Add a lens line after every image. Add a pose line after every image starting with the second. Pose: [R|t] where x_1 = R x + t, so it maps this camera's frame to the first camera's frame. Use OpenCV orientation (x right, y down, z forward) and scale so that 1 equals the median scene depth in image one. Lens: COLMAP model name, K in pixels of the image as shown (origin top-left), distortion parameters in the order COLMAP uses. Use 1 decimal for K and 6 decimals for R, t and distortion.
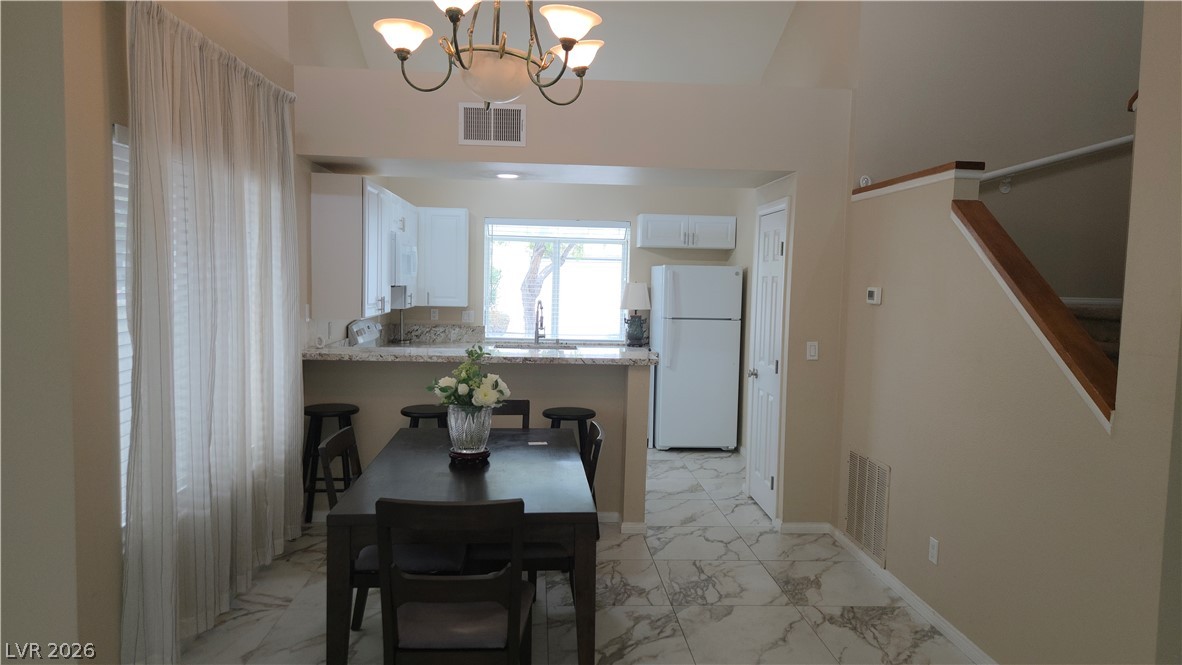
lens RADIAL K [[790.8, 0, 591.5], [0, 790.8, 334.8], [0, 0, 1]] dist [0.068072, -0.055715]
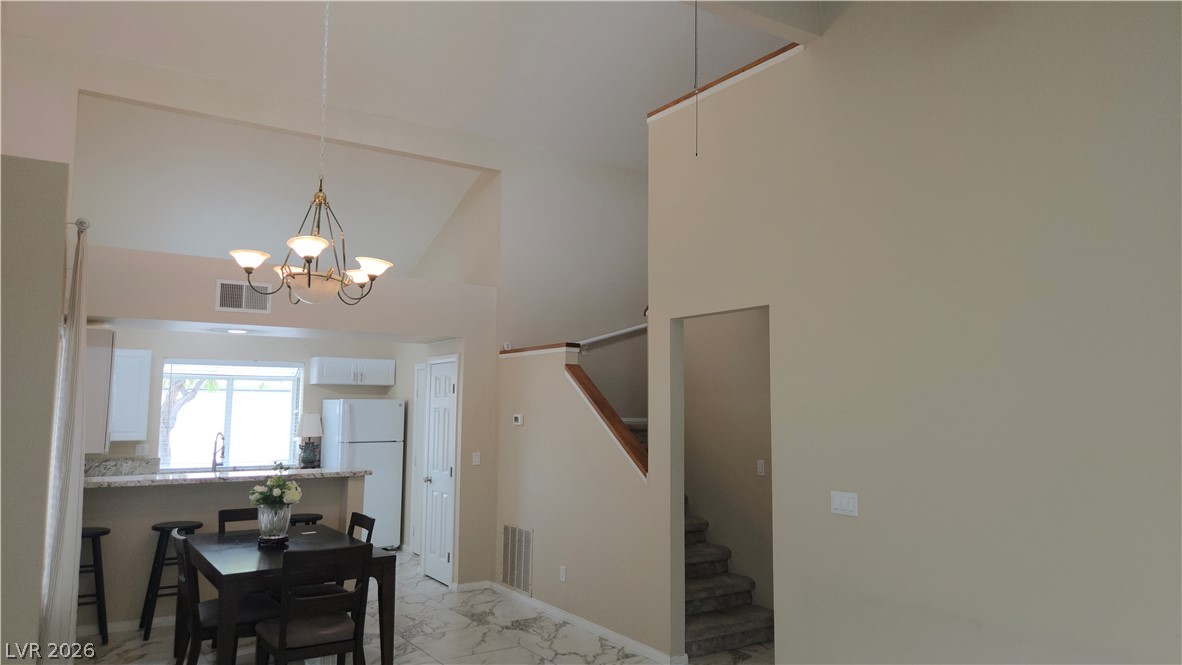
lens RADIAL K [[790.8, 0, 603.0], [0, 790.8, 338.7], [0, 0, 1]] dist [0.068072, -0.055715]
pose [[0.864002, 0.026850, 0.502772, -0.267492], [0.049981, 0.989071, -0.138711, 0.016308], [-0.501001, 0.144976, 0.853217, -0.403518]]
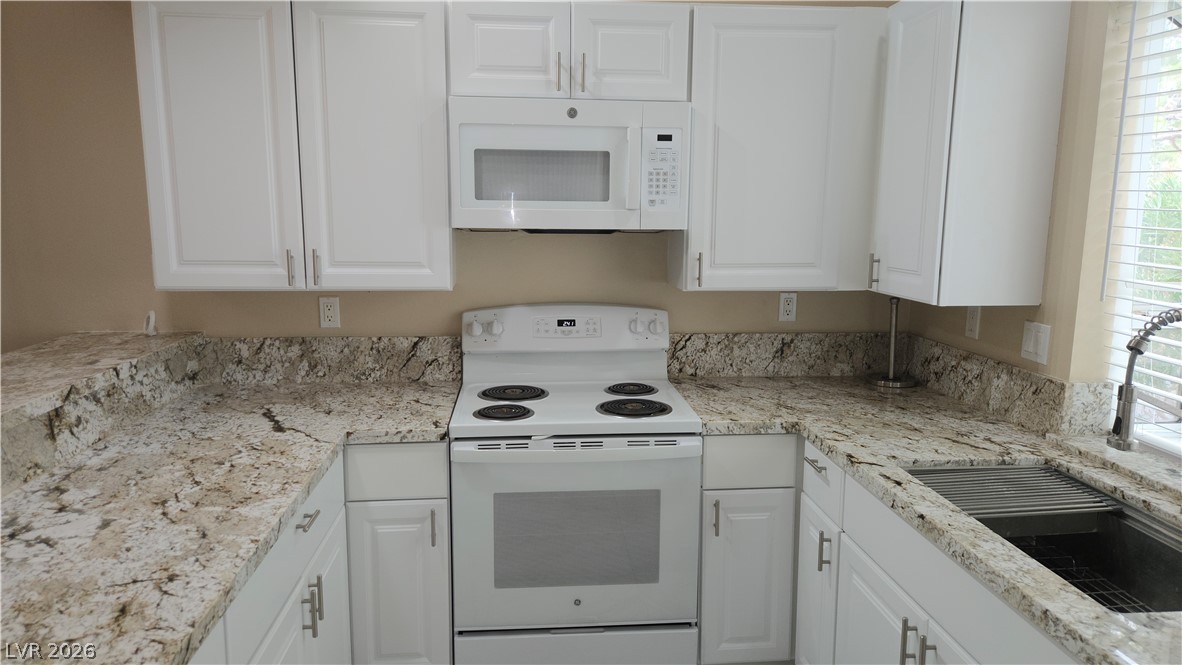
lens RADIAL K [[790.8, 0, 588.0], [0, 790.8, 335.8], [0, 0, 1]] dist [0.068072, -0.055715]
pose [[0.021162, 0.130806, -0.991182, 0.221423], [-0.080133, 0.988436, 0.128733, -0.080556], [0.996560, 0.076702, 0.031399, 1.311392]]
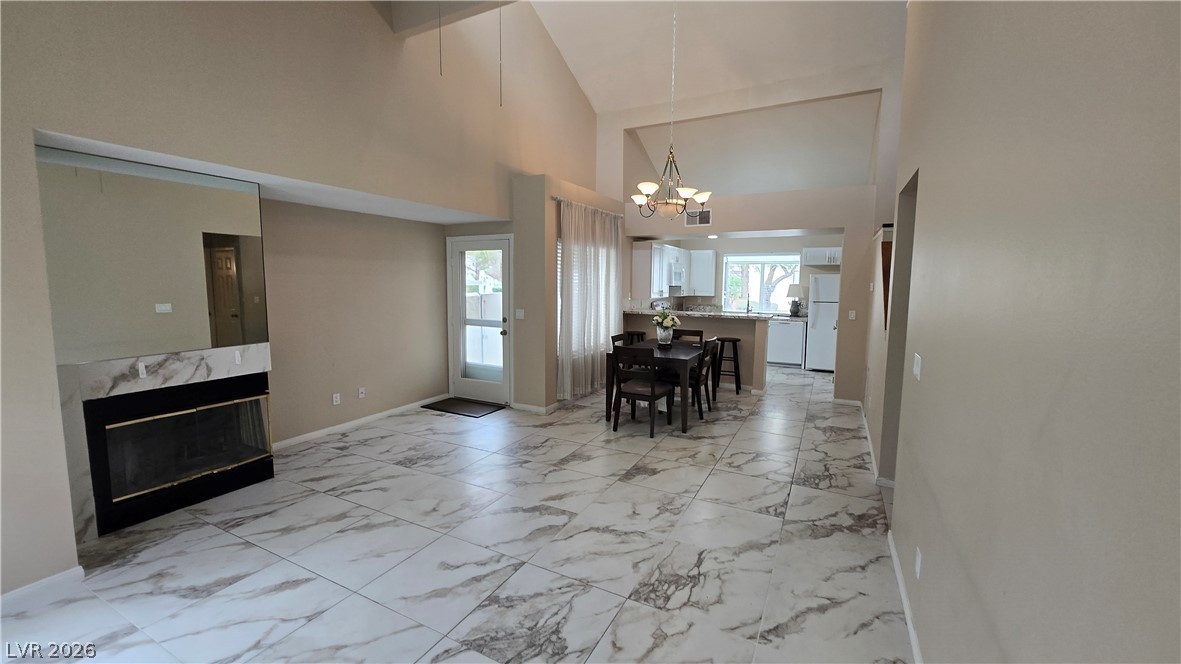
lens RADIAL K [[471.4, 0, 591.1], [0, 471.4, 328.6], [0, 0, 1]] dist [-0.002280, -0.000004]
pose [[0.855001, 0.036844, -0.517316, 0.340169], [-0.026666, 0.999277, 0.027098, 0.040785], [0.517941, -0.009374, 0.855365, -0.385125]]
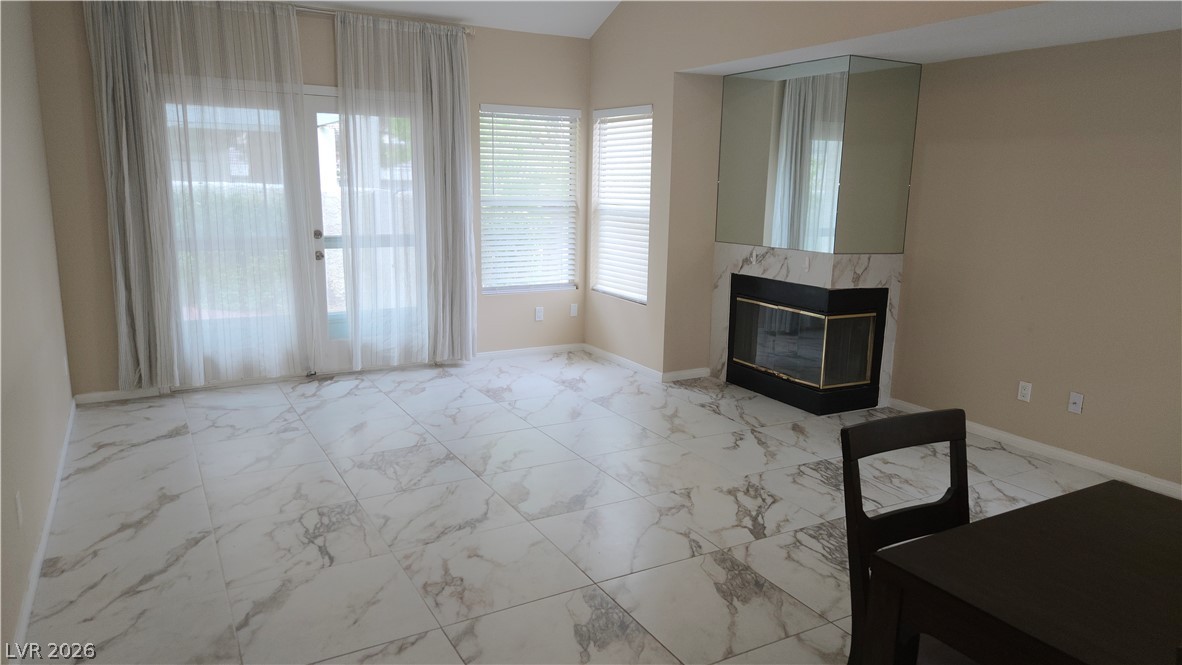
lens RADIAL K [[790.8, 0, 589.0], [0, 790.8, 324.8], [0, 0, 1]] dist [0.068072, -0.055715]
pose [[-0.902489, 0.037947, -0.429039, 0.255503], [-0.072685, 0.968407, 0.238546, -0.039214], [0.424536, 0.246470, -0.871219, 0.777781]]
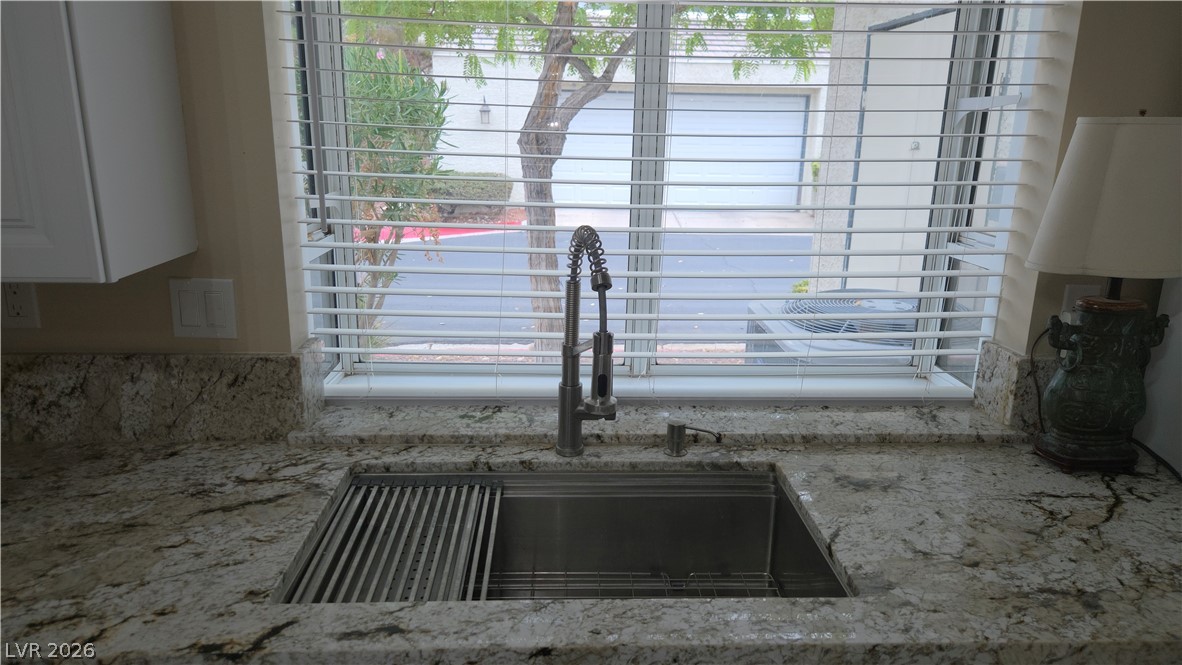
lens RADIAL K [[790.8, 0, 597.4], [0, 790.8, 333.7], [0, 0, 1]] dist [0.068072, -0.055715]
pose [[0.999857, -0.004455, -0.016305, -0.094777], [0.007365, 0.983083, 0.183011, -0.081352], [0.015214, -0.183104, 0.982976, 1.296173]]
